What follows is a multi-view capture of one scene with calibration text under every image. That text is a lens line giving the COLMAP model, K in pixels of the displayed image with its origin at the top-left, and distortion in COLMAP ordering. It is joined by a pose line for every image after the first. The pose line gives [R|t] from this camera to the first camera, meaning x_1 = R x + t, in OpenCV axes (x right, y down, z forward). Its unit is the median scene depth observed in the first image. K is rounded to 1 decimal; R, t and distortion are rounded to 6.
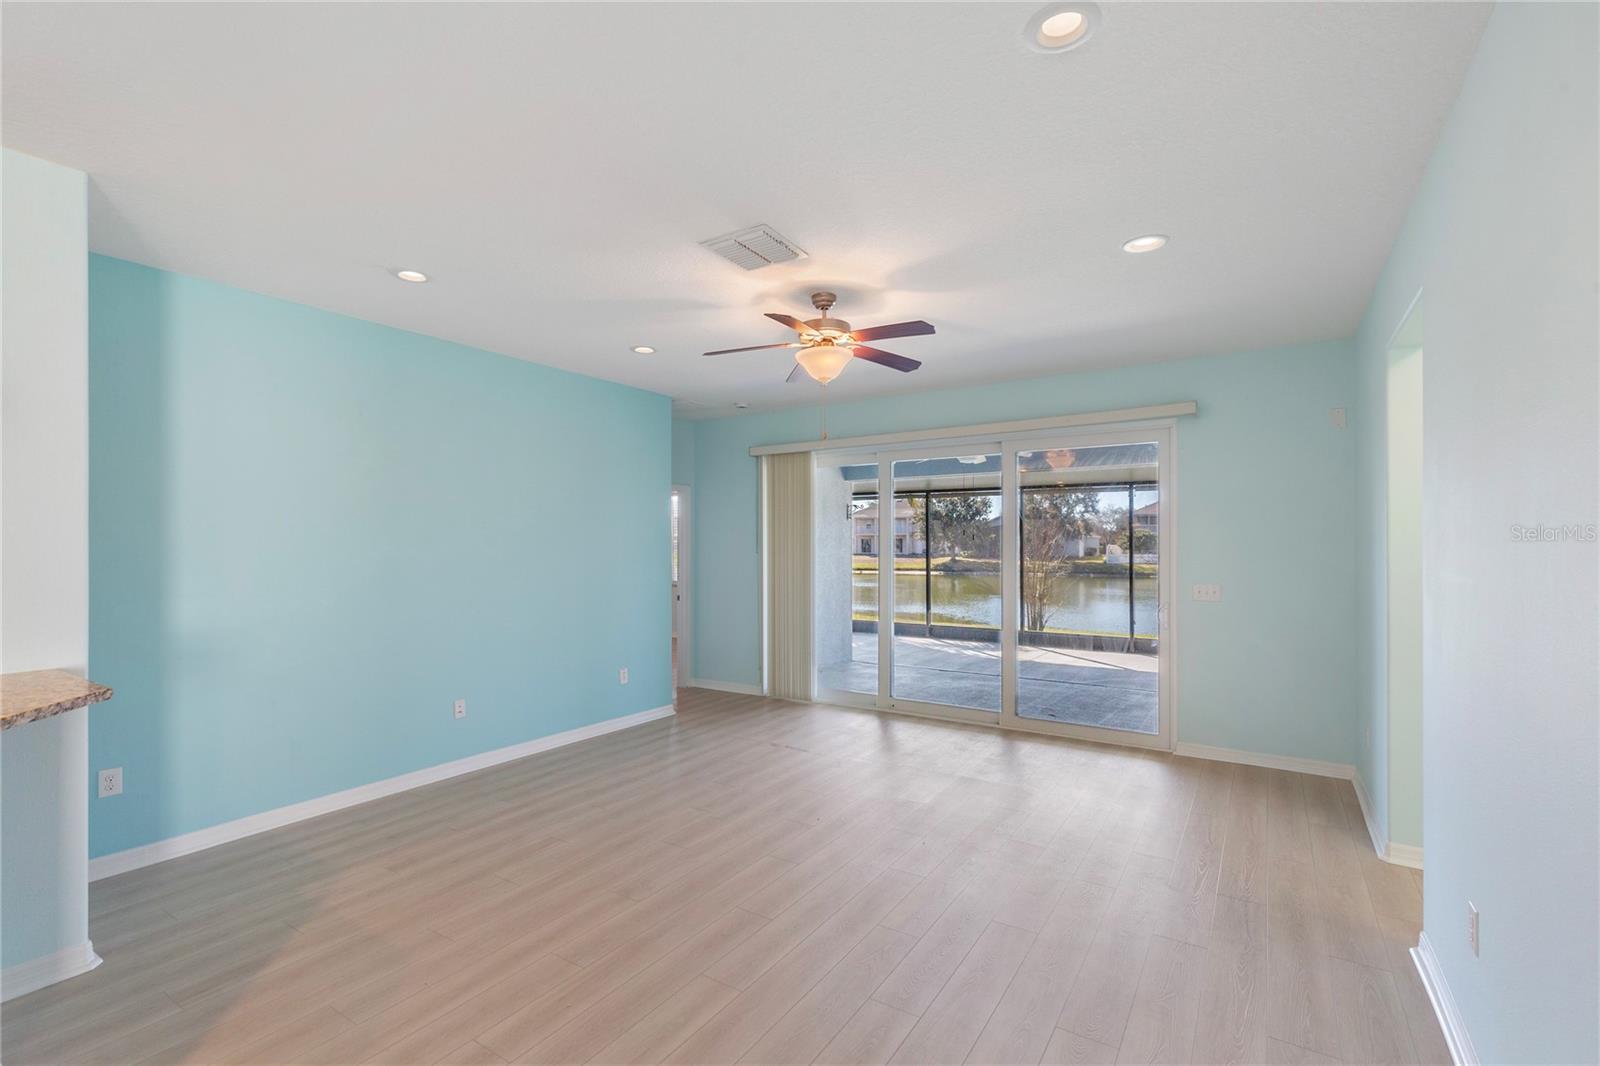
lens RADIAL K [[724.8, 0, 791.7], [0, 724.8, 536.6], [0, 0, 1]] dist [0.011336, -0.001283]
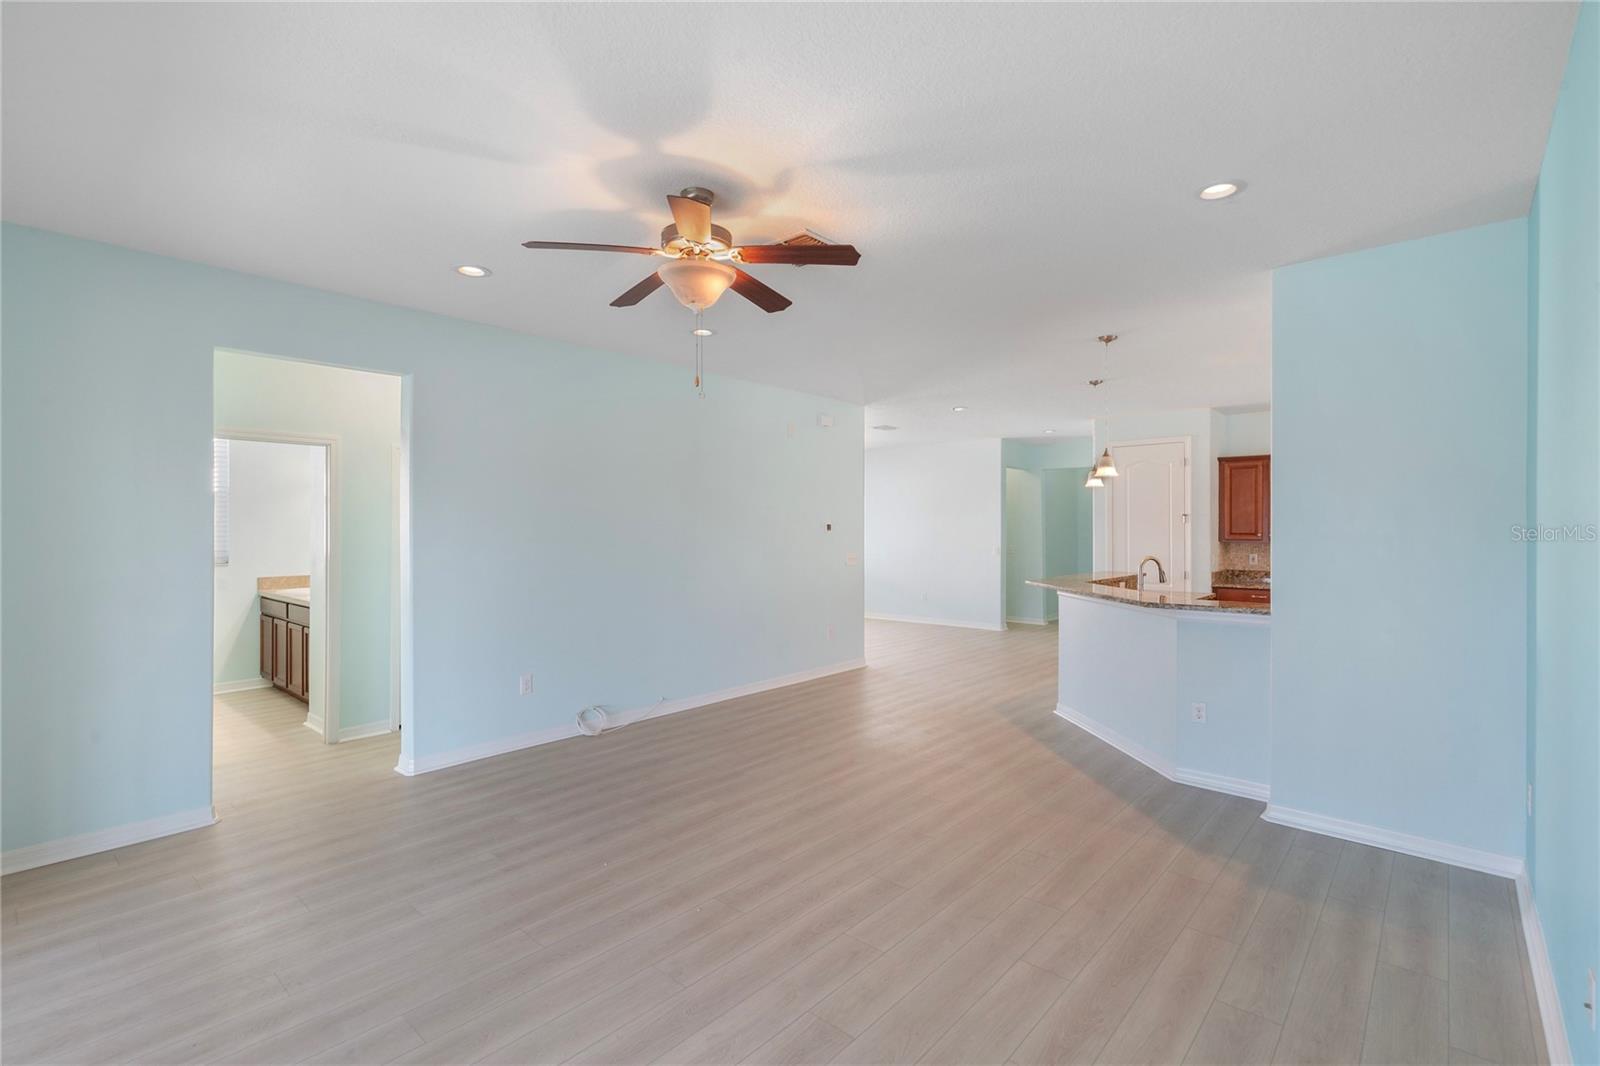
lens RADIAL K [[733.0, 0, 785.0], [0, 733.0, 532.5], [0, 0, 1]] dist [0.008023, 0.000424]
pose [[-0.987926, -0.001284, 0.154922, -0.155399], [-0.001540, 0.999998, -0.001531, 0.017742], [-0.154920, -0.001751, -0.987926, 1.664021]]
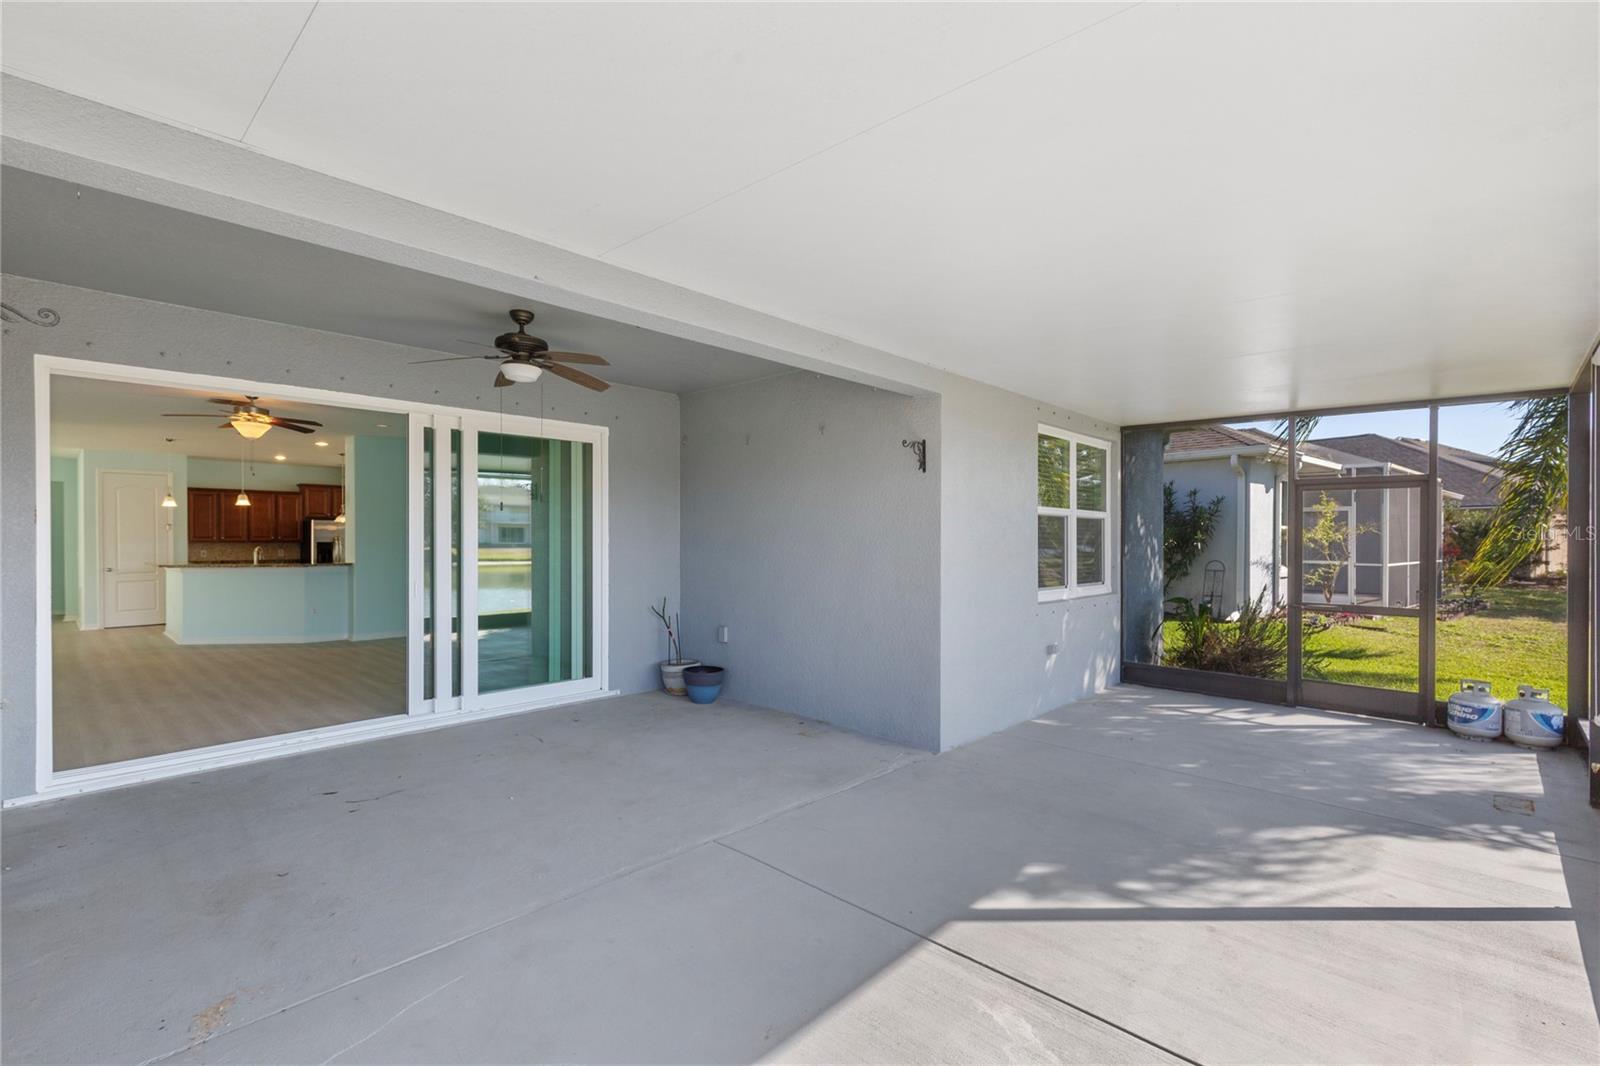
lens RADIAL K [[724.8, 0, 791.7], [0, 724.8, 536.6], [0, 0, 1]] dist [0.011336, -0.001283]
pose [[-0.185600, -0.000765, -0.982625, 1.512456], [0.011696, 0.999927, -0.002988, 0.050997], [0.982556, -0.012048, -0.185578, 2.543684]]
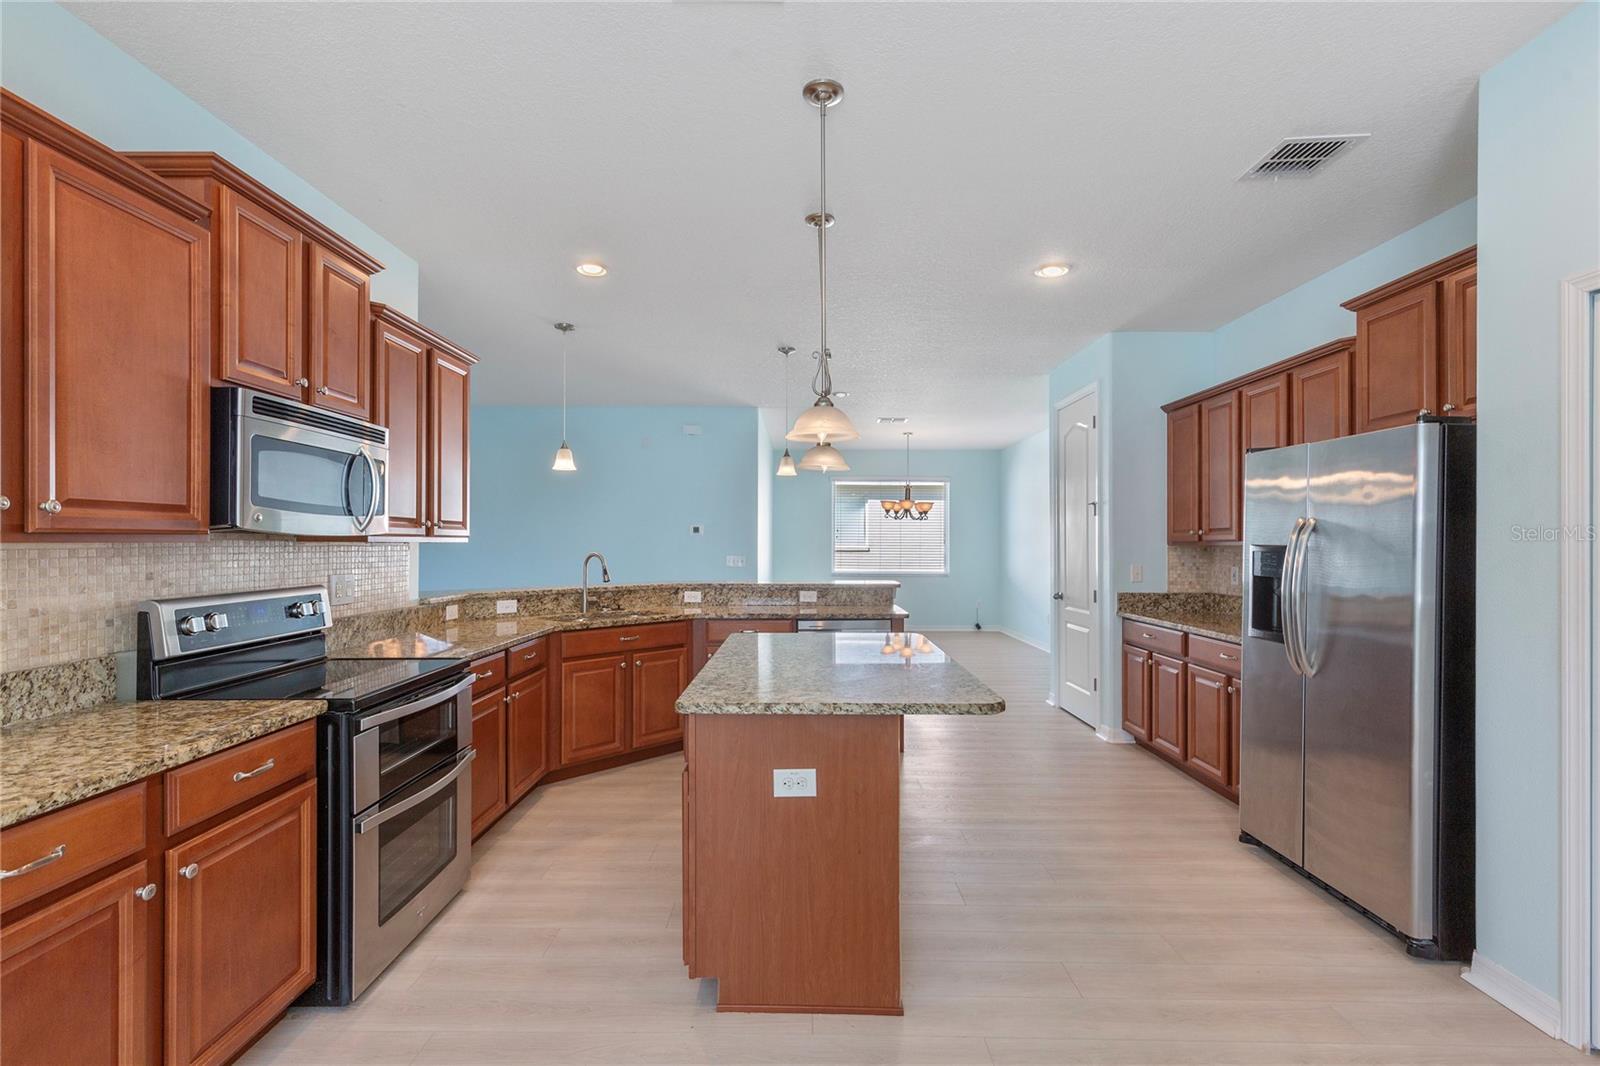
lens RADIAL K [[724.8, 0, 791.7], [0, 724.8, 536.6], [0, 0, 1]] dist [0.011336, -0.001283]
pose [[-0.544720, 0.007635, 0.838584, -1.707051], [-0.008440, 0.999858, -0.014585, 0.046433], [-0.838576, -0.015023, -0.544578, 0.666504]]
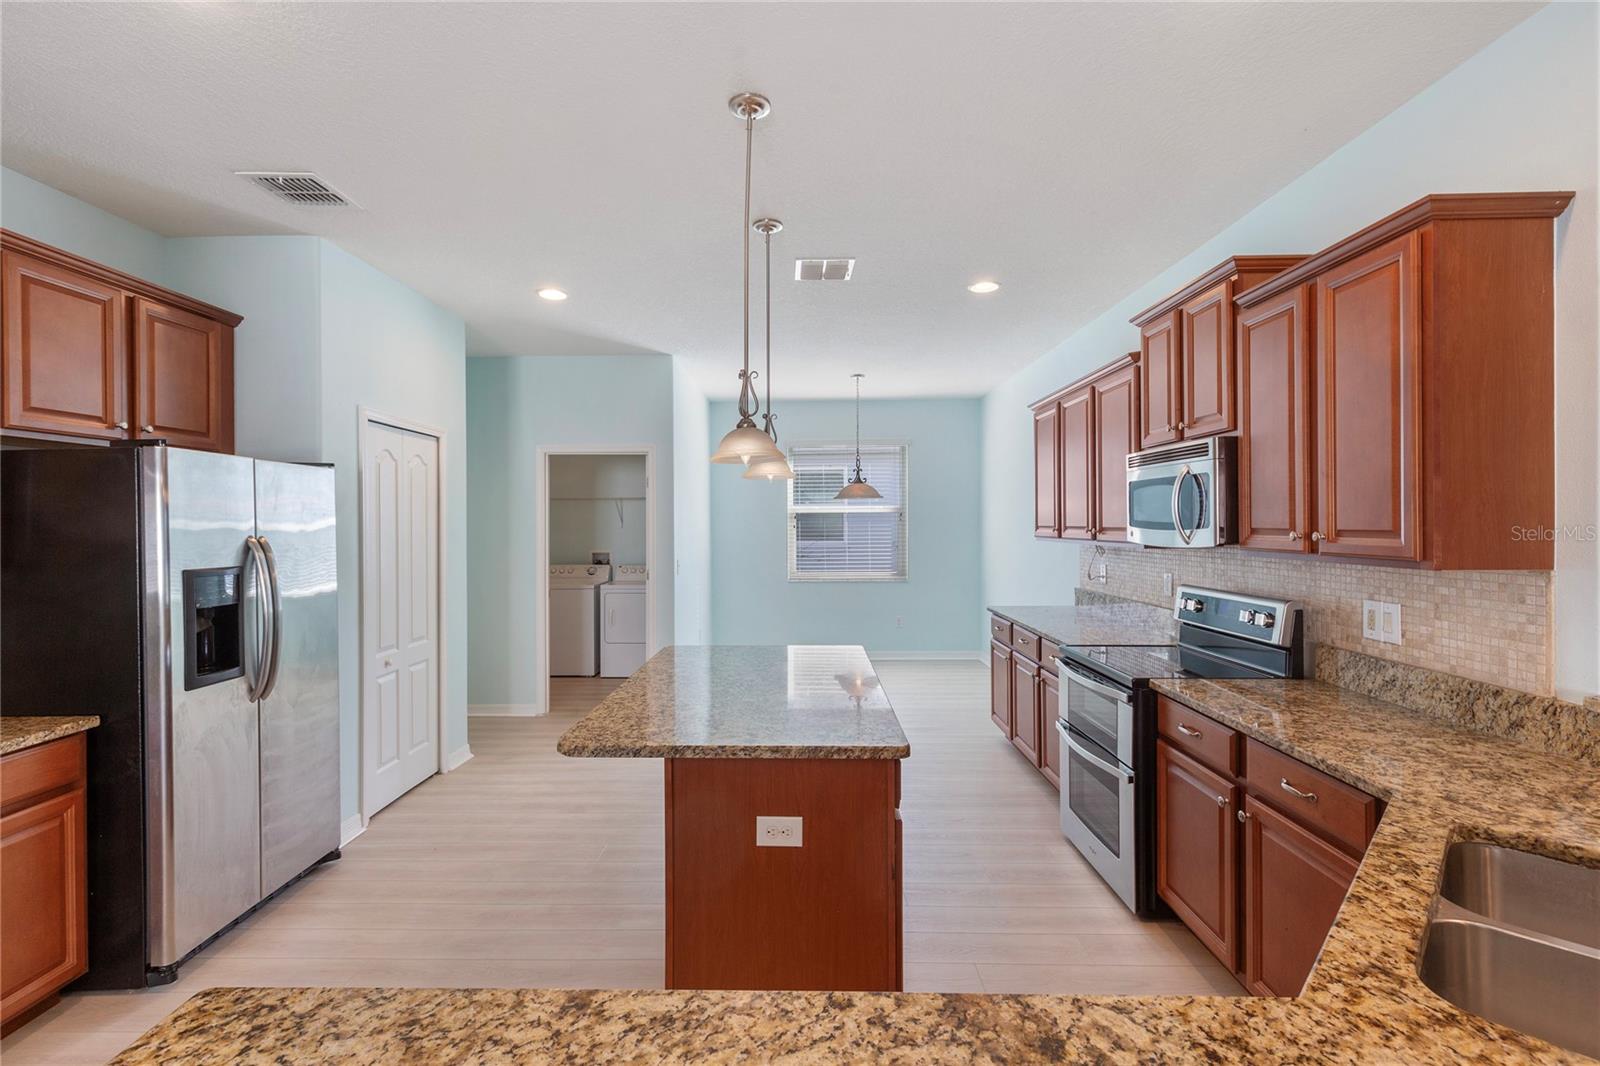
lens RADIAL K [[728.2, 0, 787.4], [0, 728.2, 523.8], [0, 0, 1]] dist [0.005780, 0.000187]
pose [[0.525959, 0.000121, -0.850510, -0.559768], [0.015222, 0.999838, 0.009555, 0.004707], [0.850374, -0.017972, 0.525872, -0.069590]]
